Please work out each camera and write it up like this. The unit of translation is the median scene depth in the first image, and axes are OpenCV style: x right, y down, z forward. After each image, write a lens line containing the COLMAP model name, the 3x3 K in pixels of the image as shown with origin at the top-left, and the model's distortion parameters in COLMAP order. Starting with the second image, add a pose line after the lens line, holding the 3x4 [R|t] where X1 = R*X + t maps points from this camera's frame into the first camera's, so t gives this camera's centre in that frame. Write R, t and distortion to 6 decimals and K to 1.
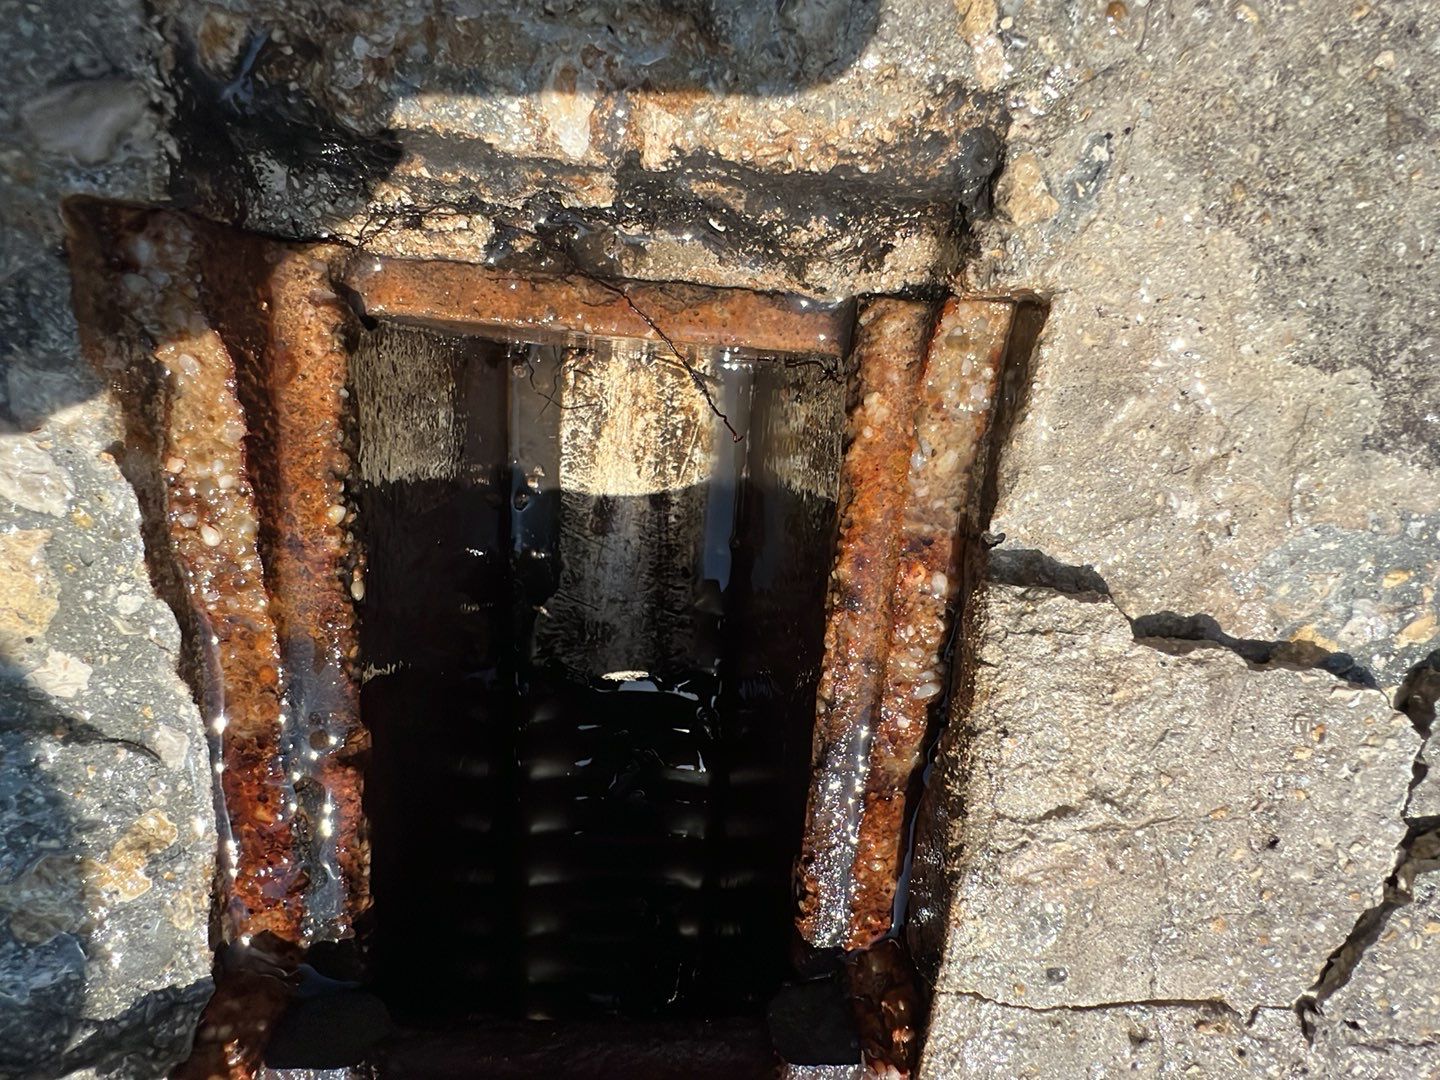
lens RADIAL K [[718.9, 0, 724.3], [0, 718.9, 538.6], [0, 0, 1]] dist [-0.003975, 0.001152]
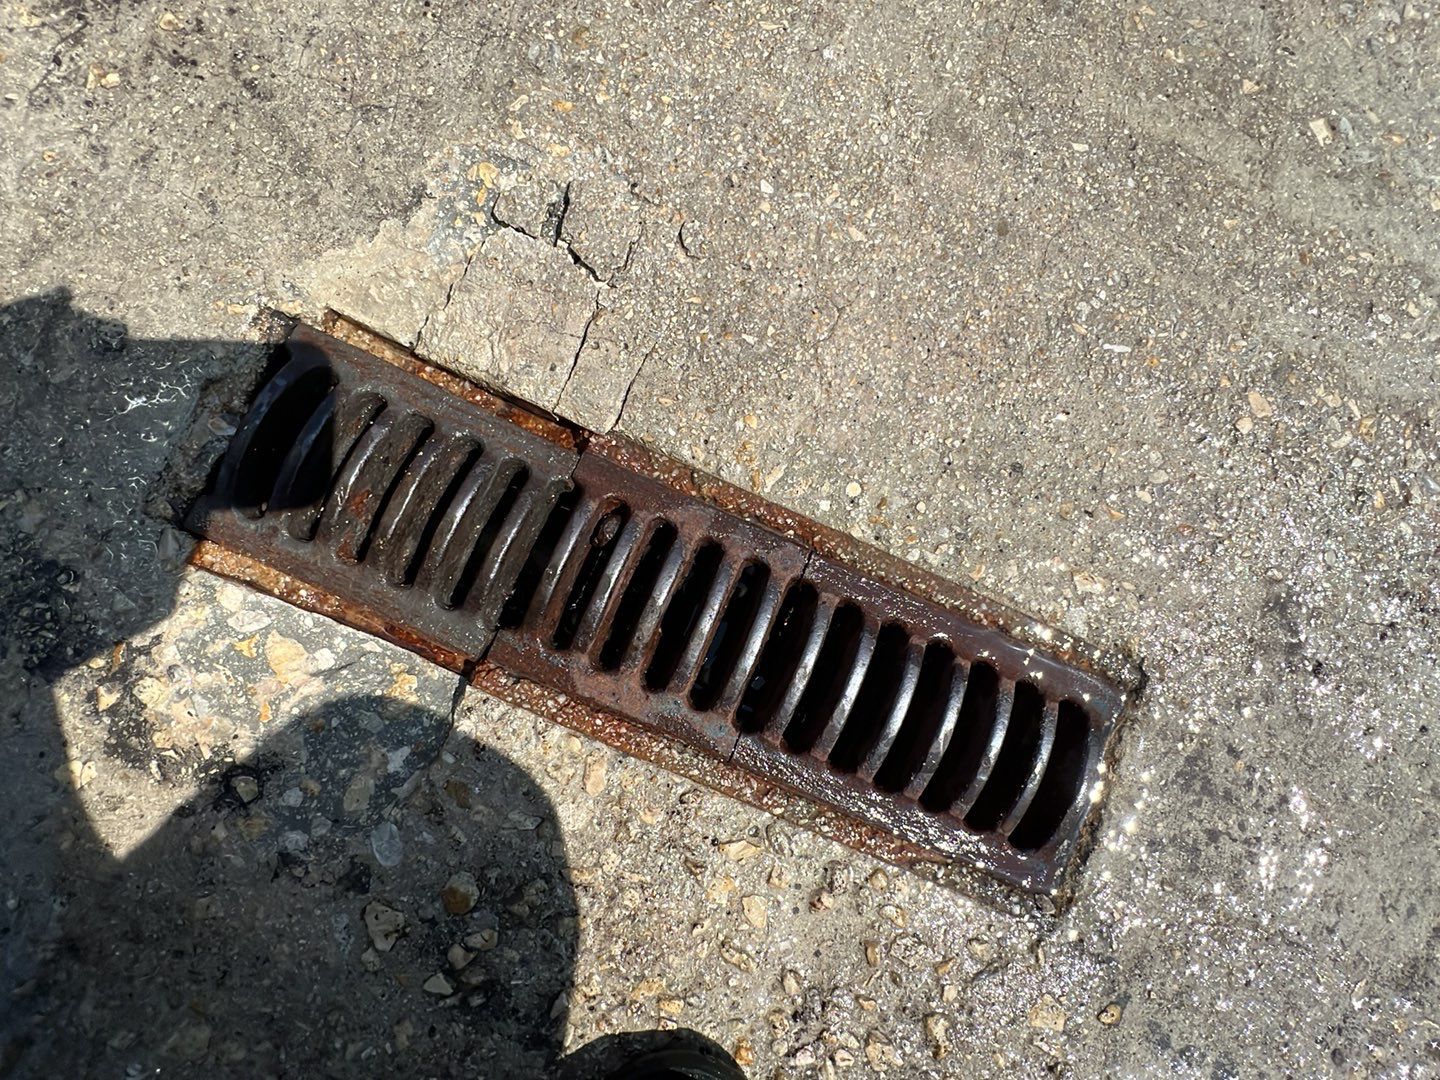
lens RADIAL K [[718.9, 0, 720.1], [0, 718.9, 544.3], [0, 0, 1]] dist [-0.003975, 0.001152]
pose [[0.333190, -0.942209, 0.035022, -0.059466], [0.929184, 0.321827, -0.181785, 2.028253], [0.160008, 0.093111, 0.982714, -1.618270]]
